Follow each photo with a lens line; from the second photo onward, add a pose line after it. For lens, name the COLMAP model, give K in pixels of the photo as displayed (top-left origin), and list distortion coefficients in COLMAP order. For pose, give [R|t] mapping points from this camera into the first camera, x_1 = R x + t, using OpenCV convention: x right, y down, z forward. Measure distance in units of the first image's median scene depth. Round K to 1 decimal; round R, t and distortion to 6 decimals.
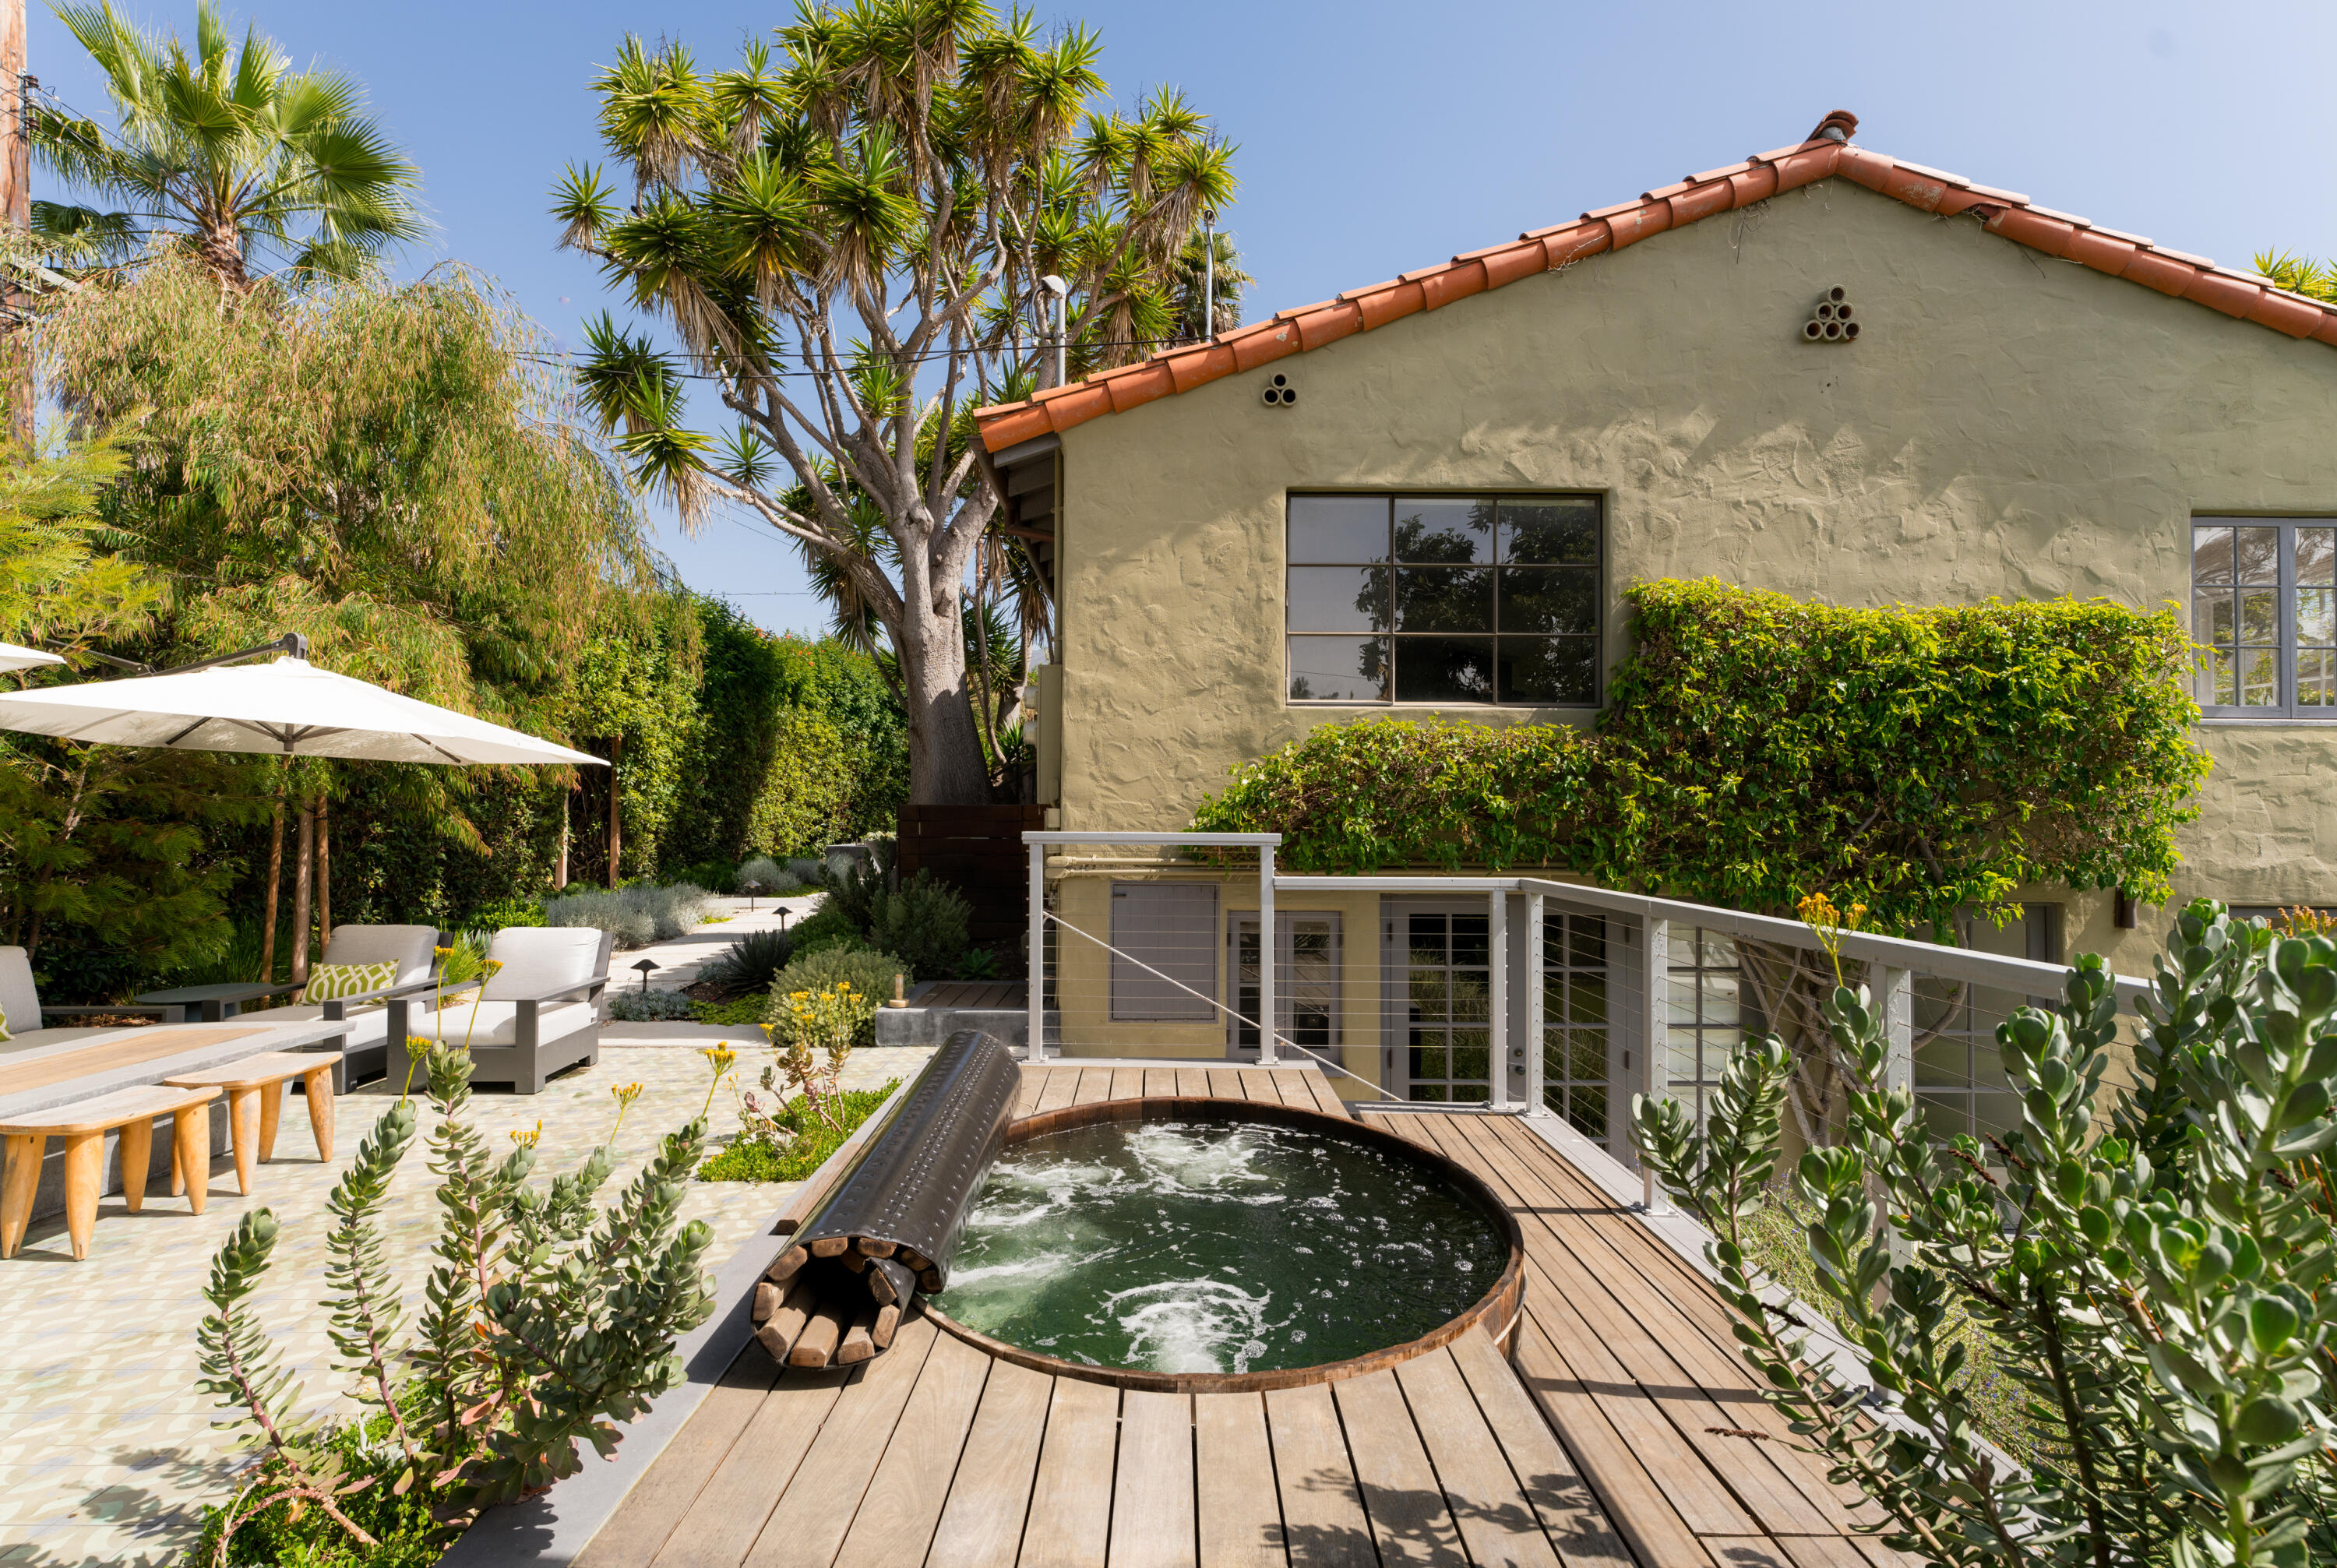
lens RADIAL K [[1131.1, 0, 1166.5], [0, 1131.1, 796.1], [0, 0, 1]] dist [-0.003288, -0.000039]
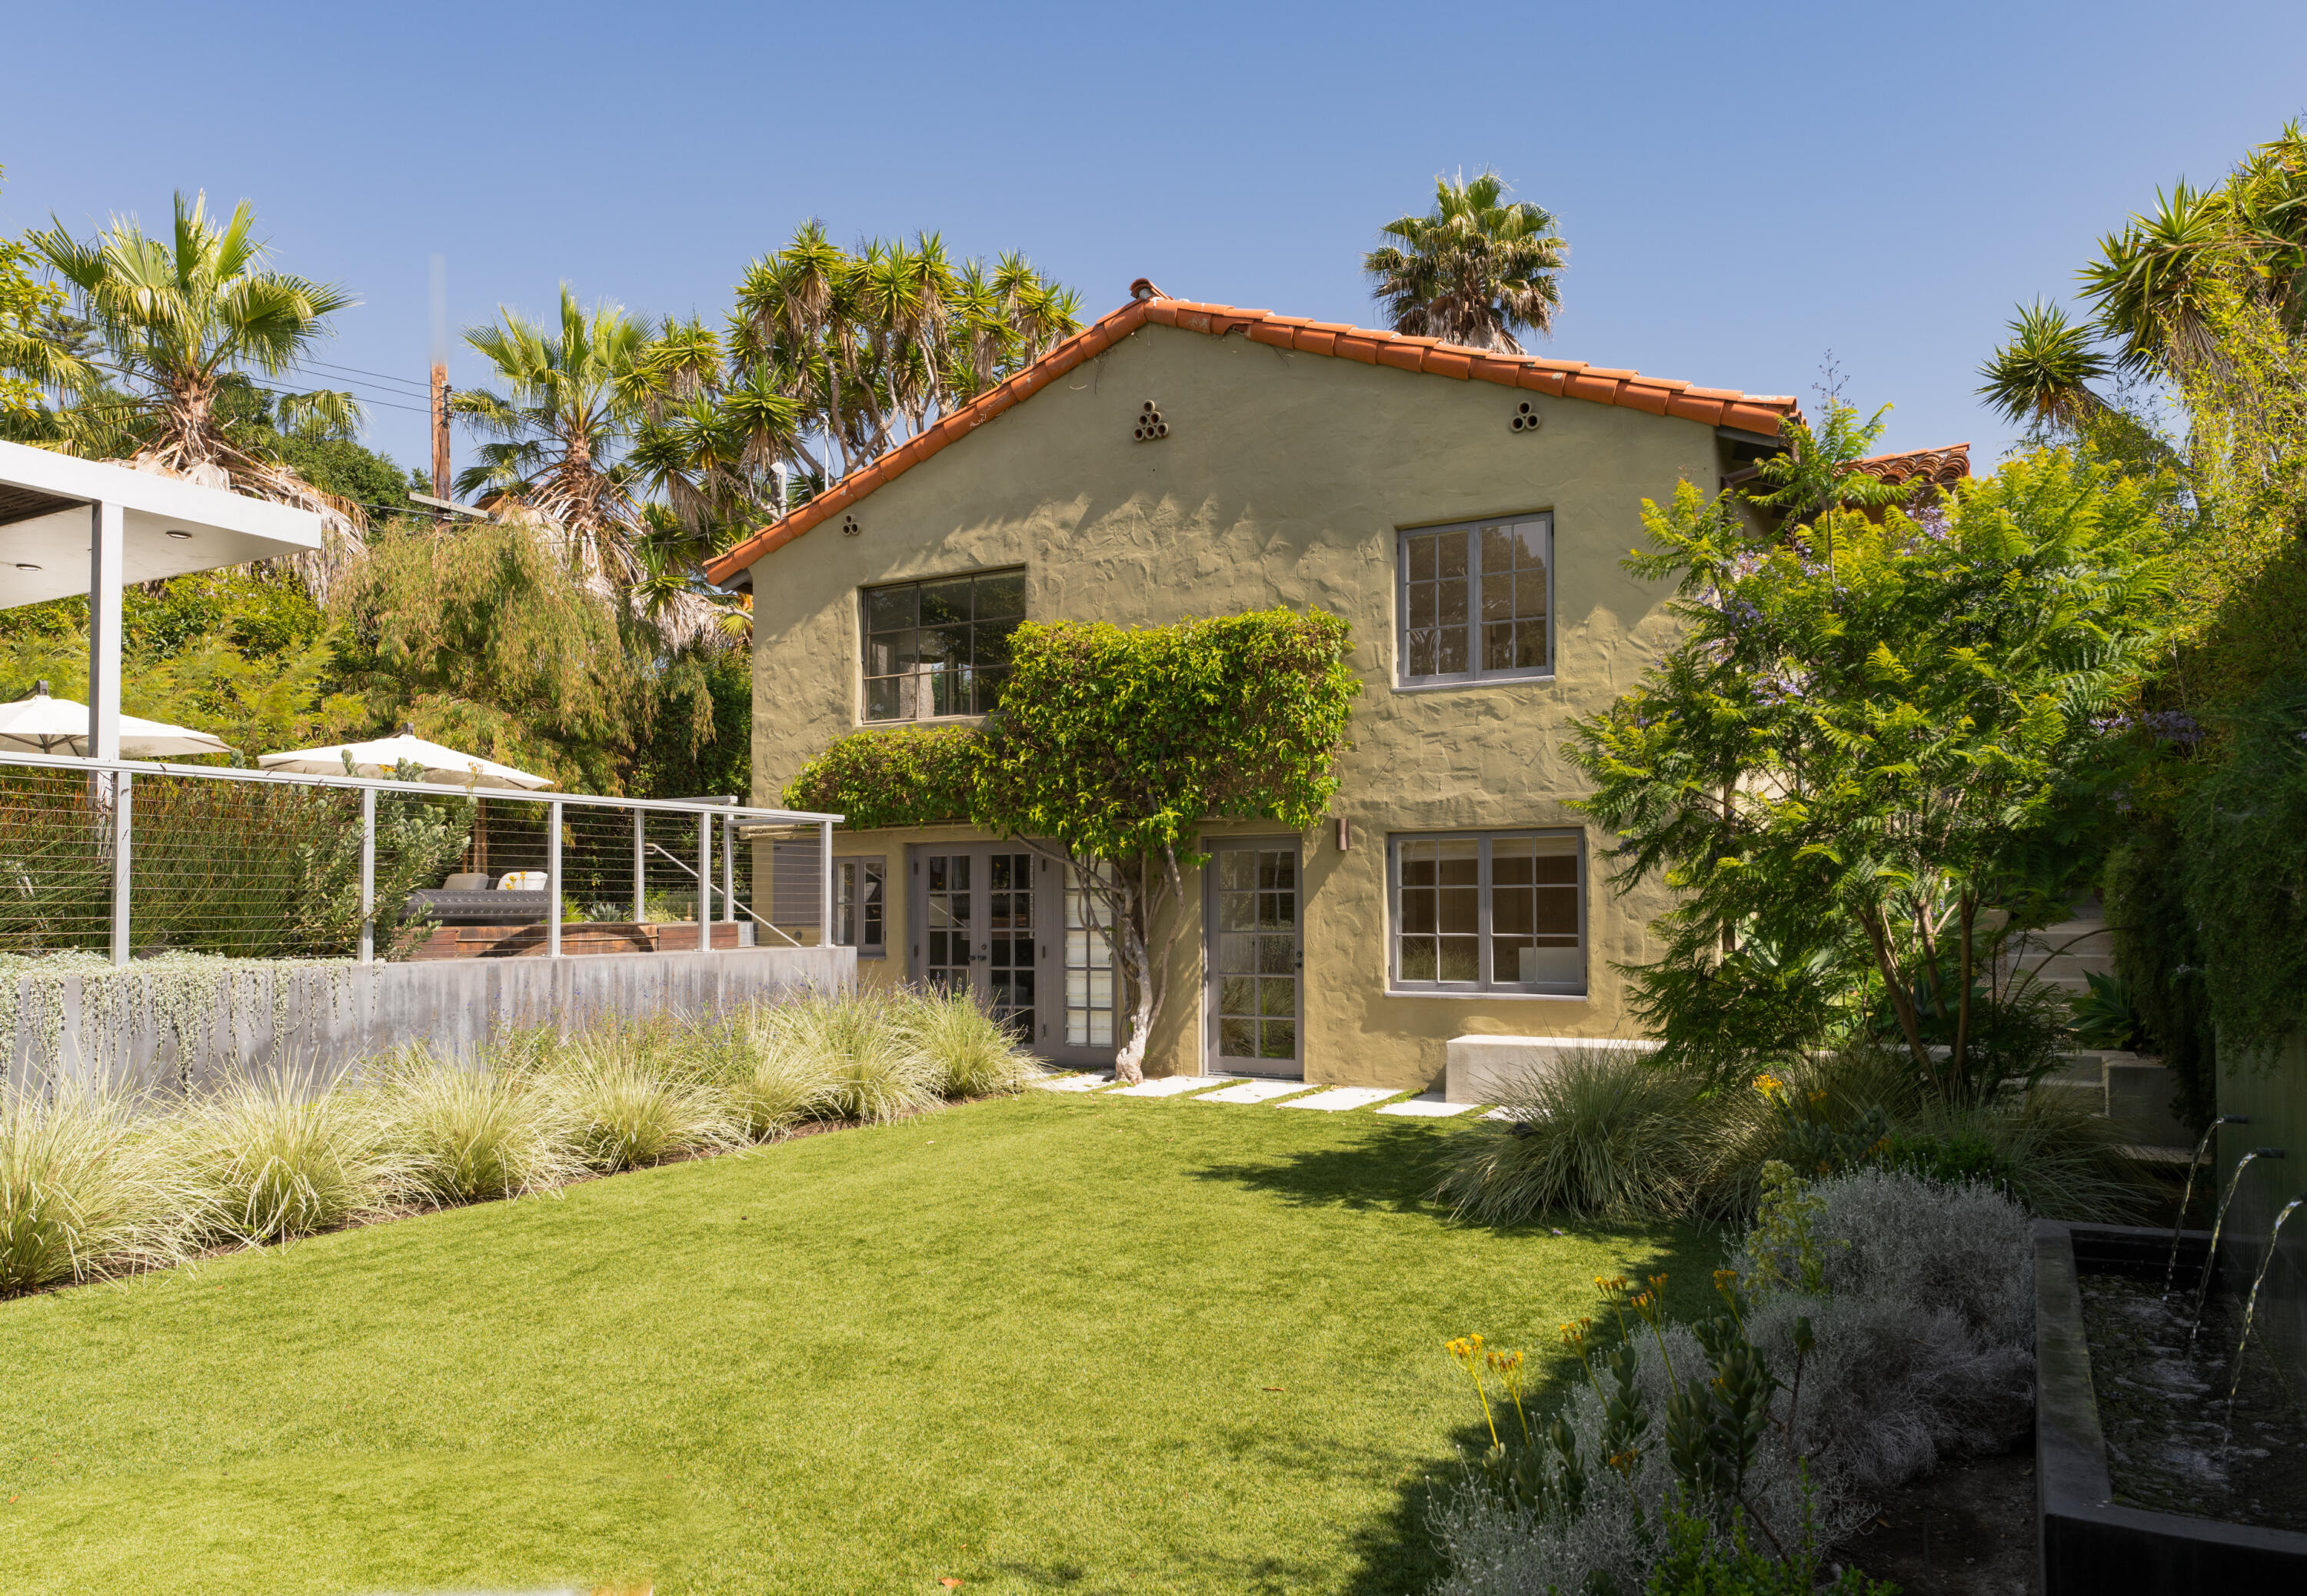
lens RADIAL K [[1522.0, 0, 1269.5], [0, 1522.0, 879.3], [0, 0, 1]] dist [-0.005616, -0.000505]
pose [[0.890440, -0.021814, -0.454577, 1.570564], [0.020286, 0.999760, -0.008239, 0.162511], [0.454648, -0.001885, 0.890669, -0.619073]]
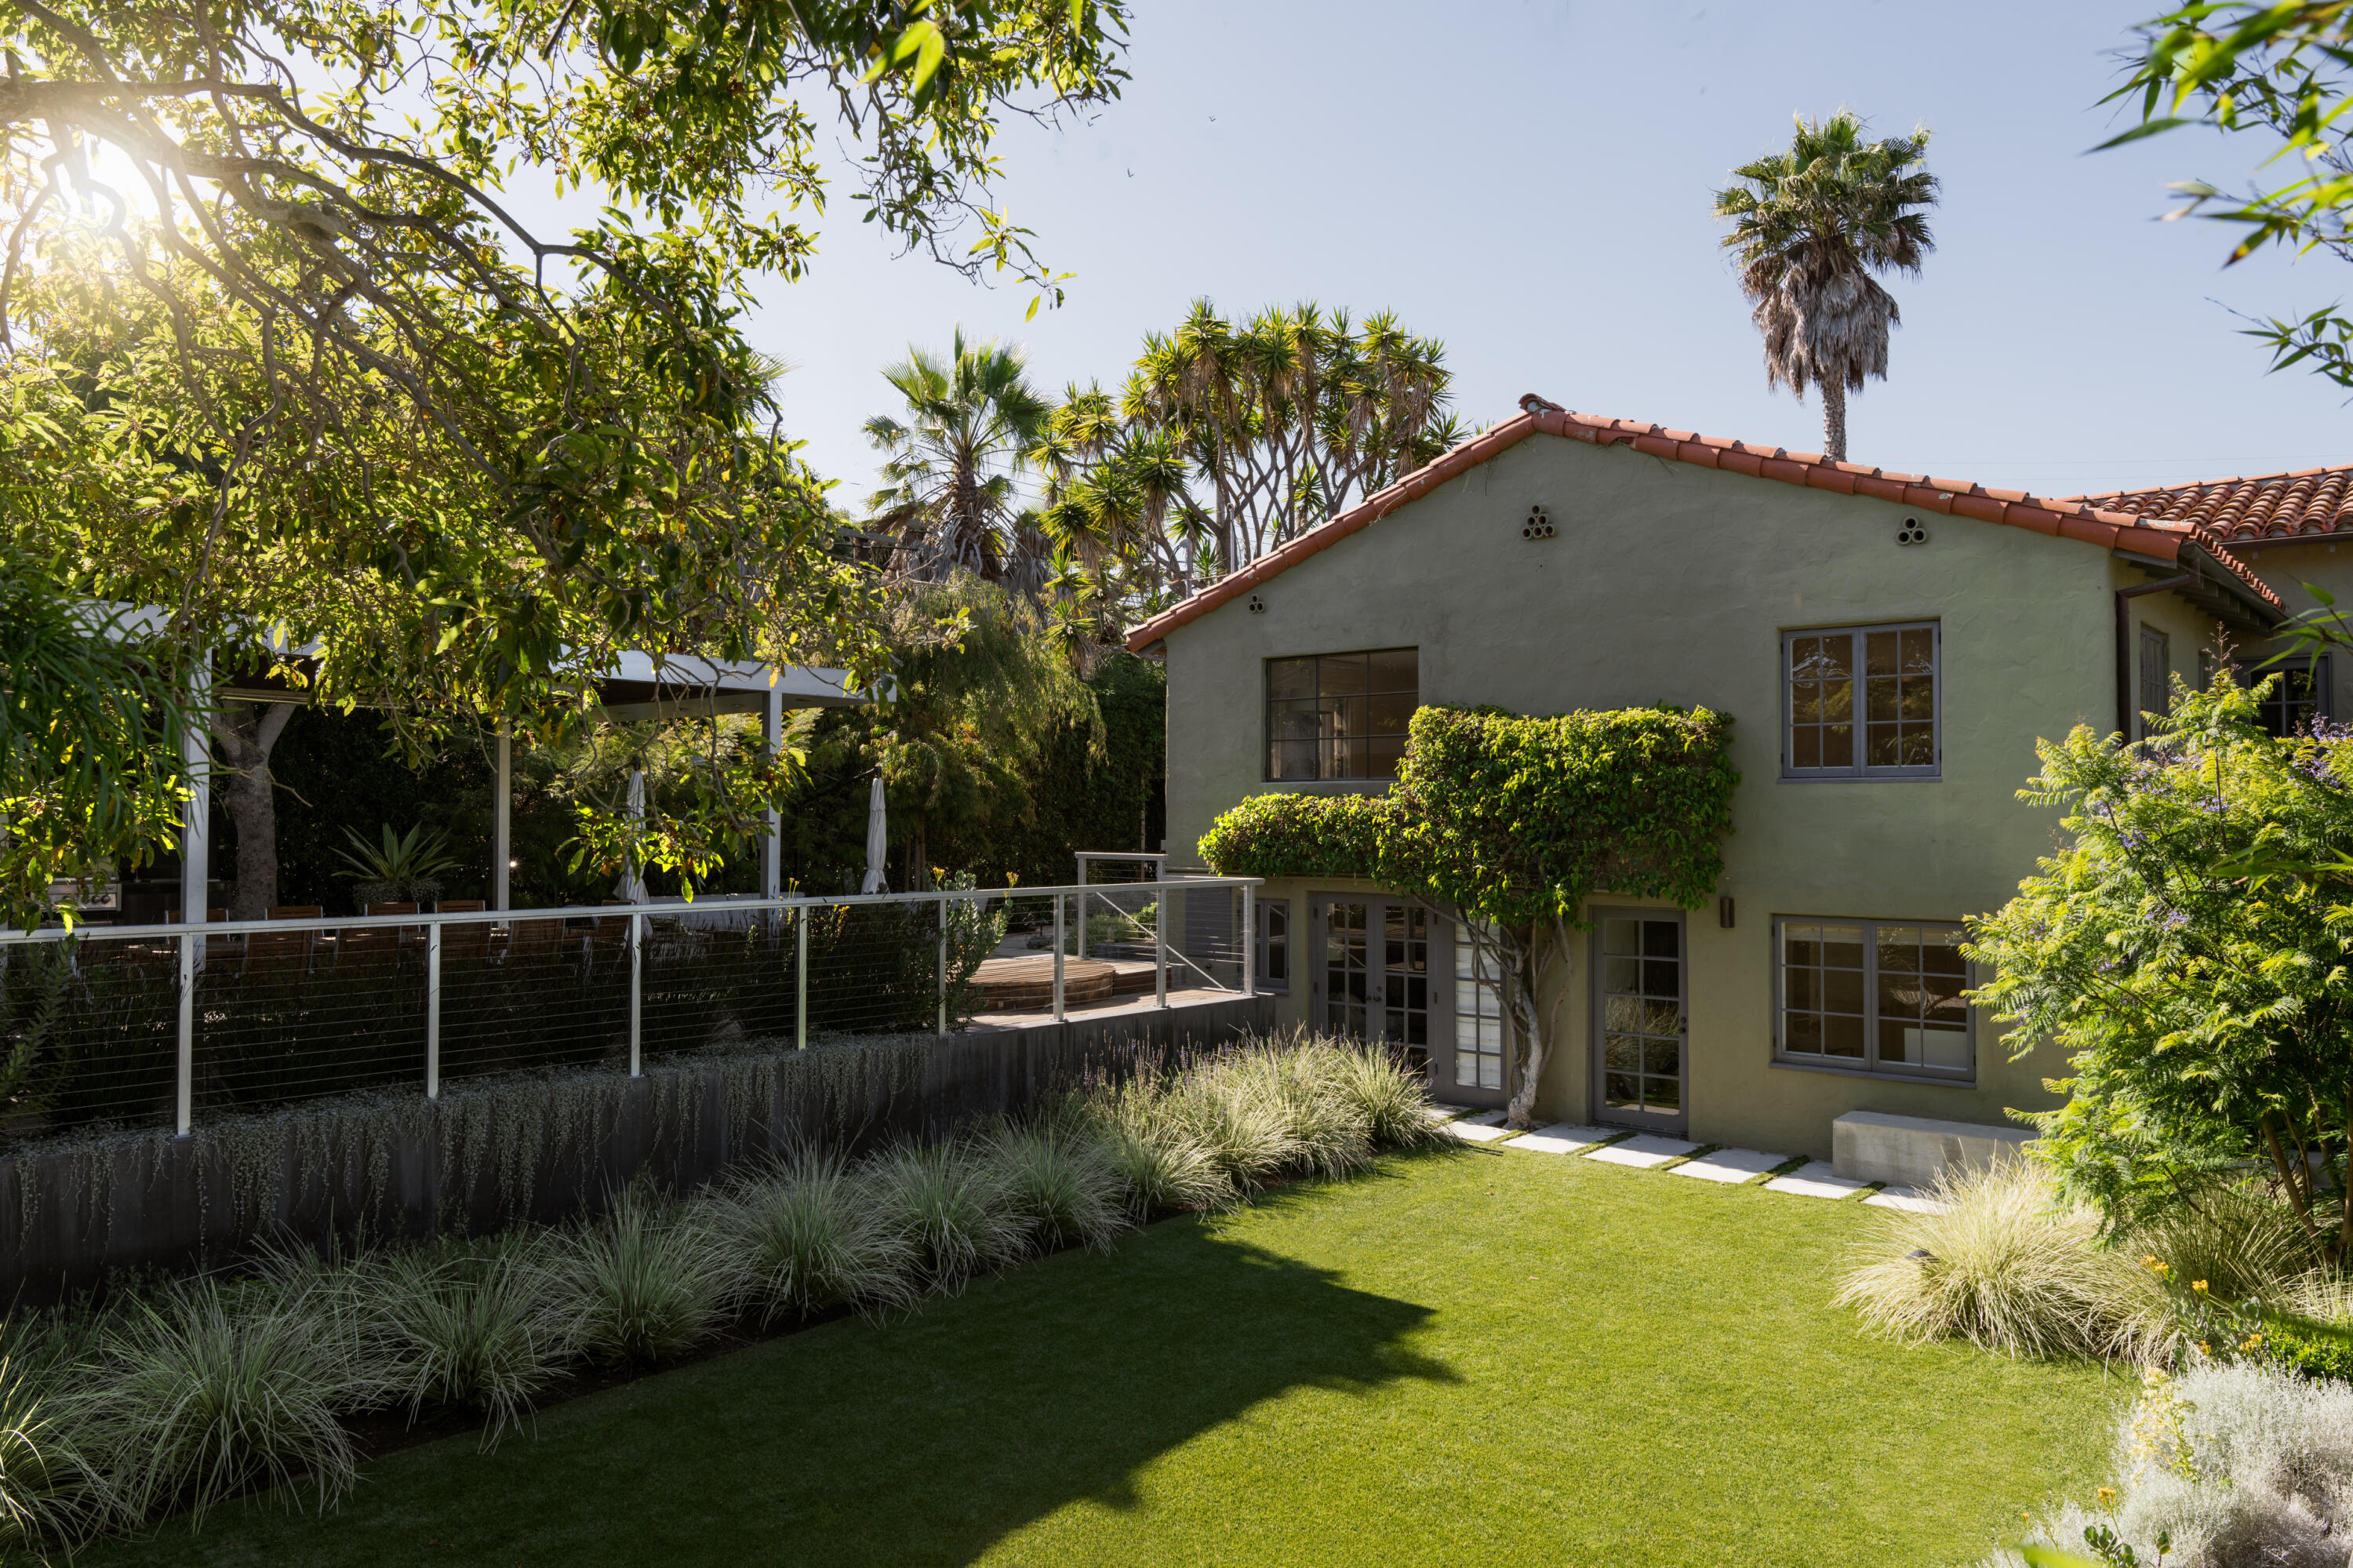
lens RADIAL K [[1626.0, 0, 1157.8], [0, 1626.0, 769.2], [0, 0, 1]] dist [-0.001815, -0.001199]
pose [[0.747641, -0.024366, -0.663656, 1.665820], [0.014072, 0.999684, -0.020851, -0.049781], [0.663954, 0.006250, 0.747747, -1.000901]]
